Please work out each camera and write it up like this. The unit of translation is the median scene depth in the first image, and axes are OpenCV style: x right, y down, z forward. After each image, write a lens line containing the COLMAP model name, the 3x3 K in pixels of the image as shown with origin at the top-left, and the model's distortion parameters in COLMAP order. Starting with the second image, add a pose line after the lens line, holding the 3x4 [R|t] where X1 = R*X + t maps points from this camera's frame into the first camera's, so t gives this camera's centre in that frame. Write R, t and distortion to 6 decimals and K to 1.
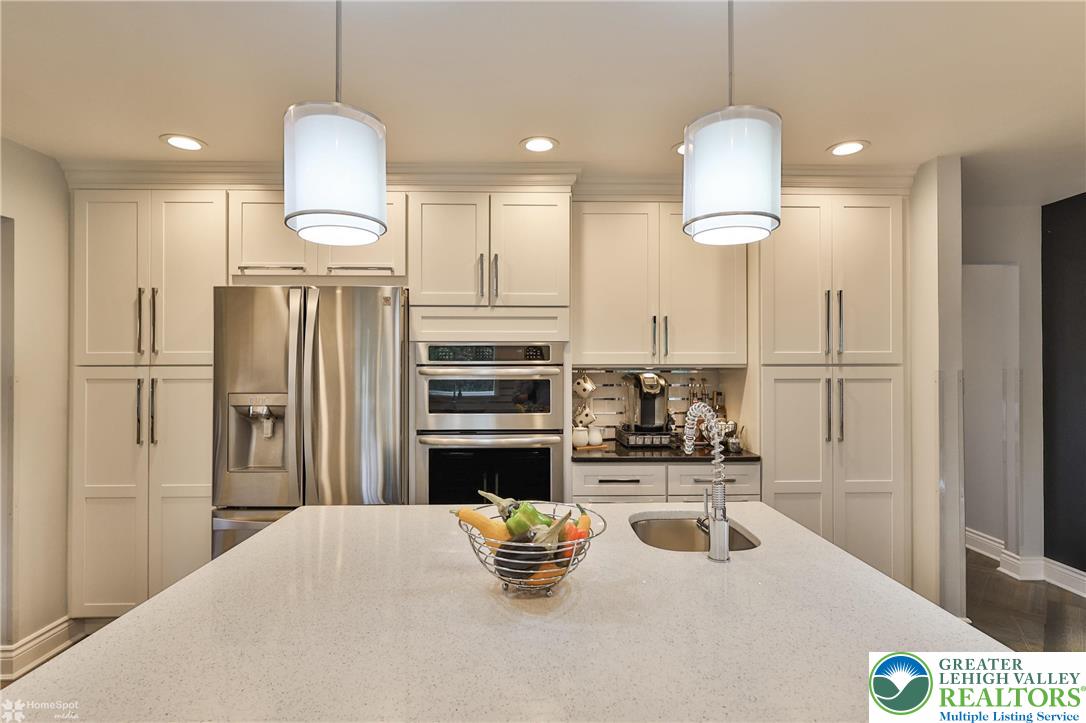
lens RADIAL K [[535.7, 0, 543.1], [0, 535.7, 361.7], [0, 0, 1]] dist [-0.001958, 0.002374]
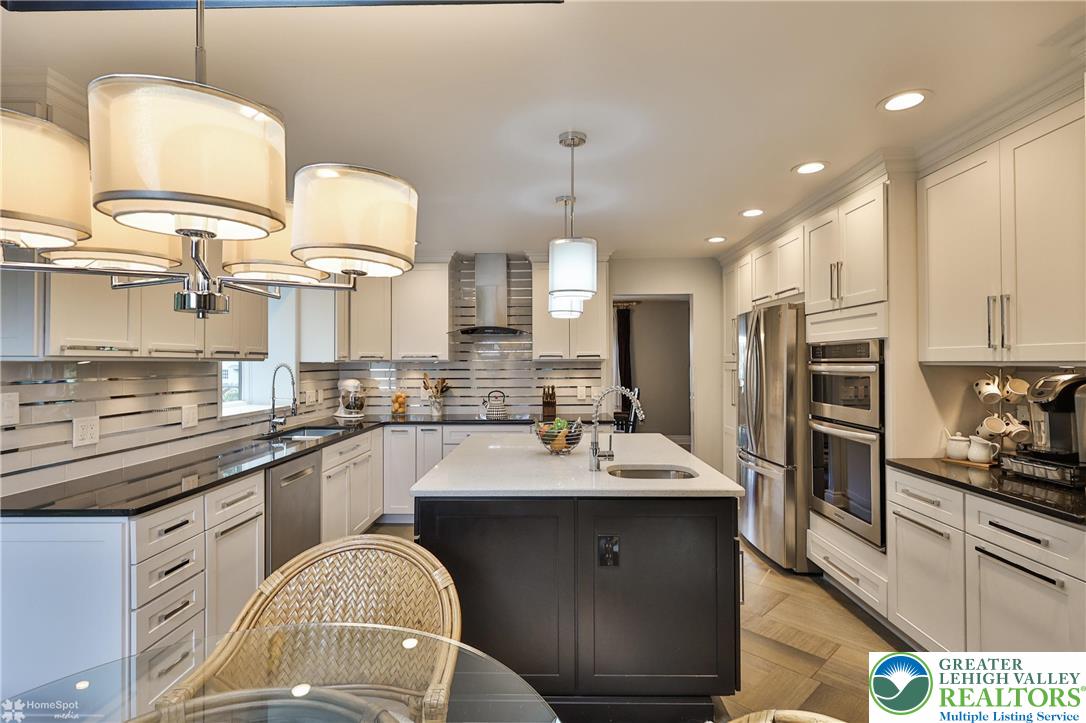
lens RADIAL K [[535.7, 0, 545.0], [0, 535.7, 358.9], [0, 0, 1]] dist [-0.001958, 0.002374]
pose [[-0.045682, -0.003677, -0.998949, 1.032779], [0.009194, 0.999949, -0.004101, -0.001338], [0.998914, -0.009372, -0.045646, 0.436919]]
